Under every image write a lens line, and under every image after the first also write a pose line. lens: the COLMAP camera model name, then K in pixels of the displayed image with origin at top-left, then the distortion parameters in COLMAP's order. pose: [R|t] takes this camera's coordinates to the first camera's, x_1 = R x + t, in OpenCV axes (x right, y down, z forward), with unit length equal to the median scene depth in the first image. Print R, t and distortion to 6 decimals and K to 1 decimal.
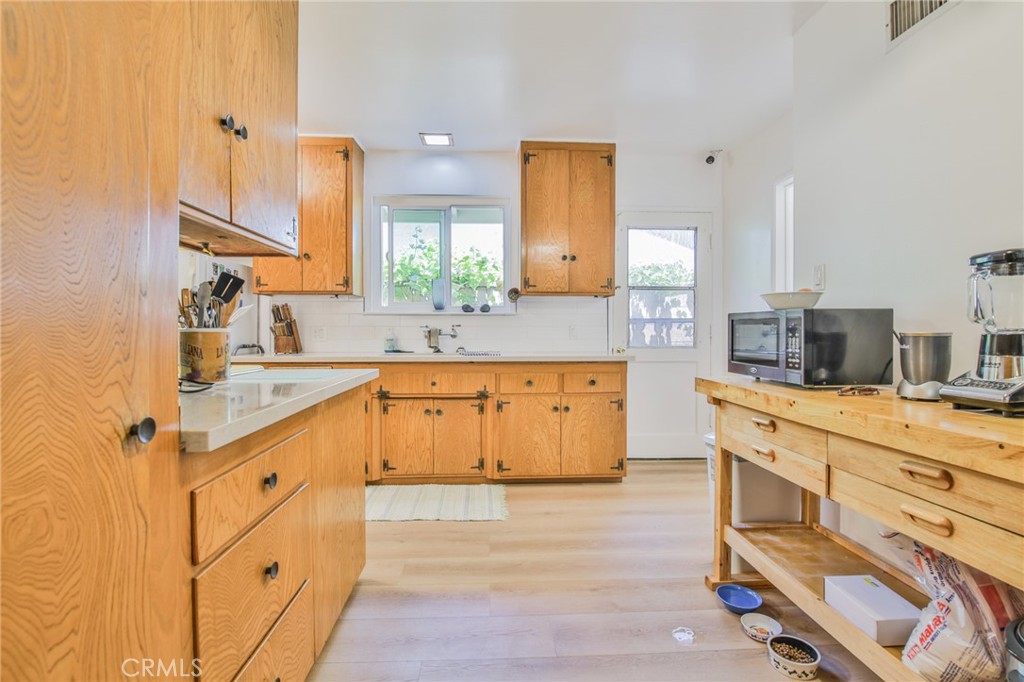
lens RADIAL K [[468.9, 0, 512.8], [0, 468.9, 335.0], [0, 0, 1]] dist [-0.003230, -0.008979]
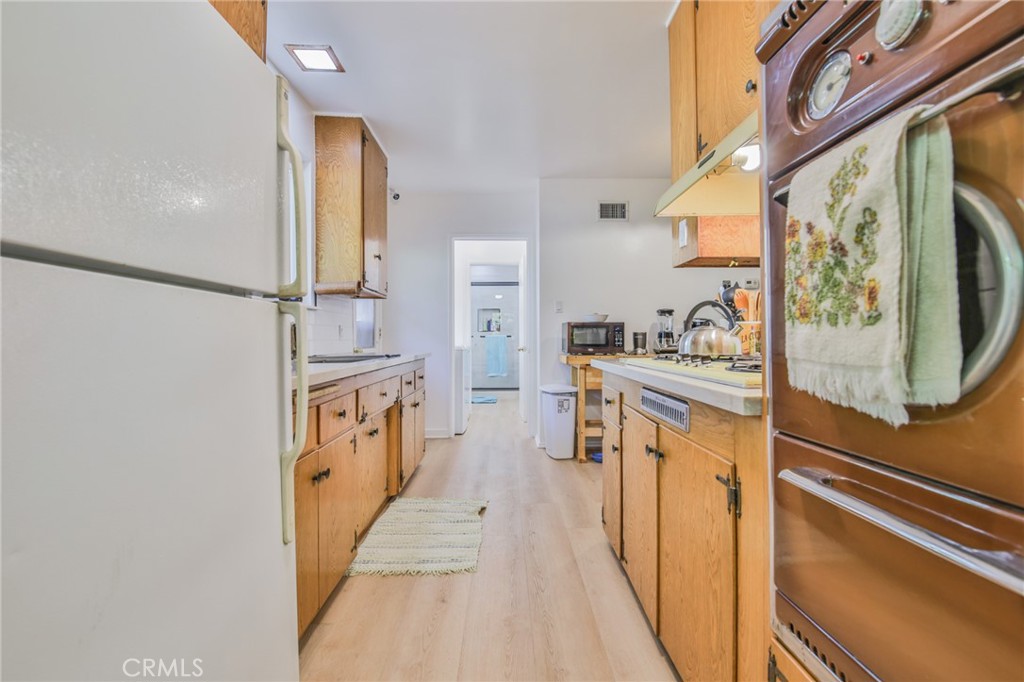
lens RADIAL K [[468.9, 0, 512.8], [0, 468.9, 335.0], [0, 0, 1]] dist [-0.003230, -0.008979]
pose [[0.029781, 0.008249, 0.999522, -1.495450], [0.008204, 0.999930, -0.008496, 0.020391], [-0.999523, 0.008453, 0.029712, 1.192412]]
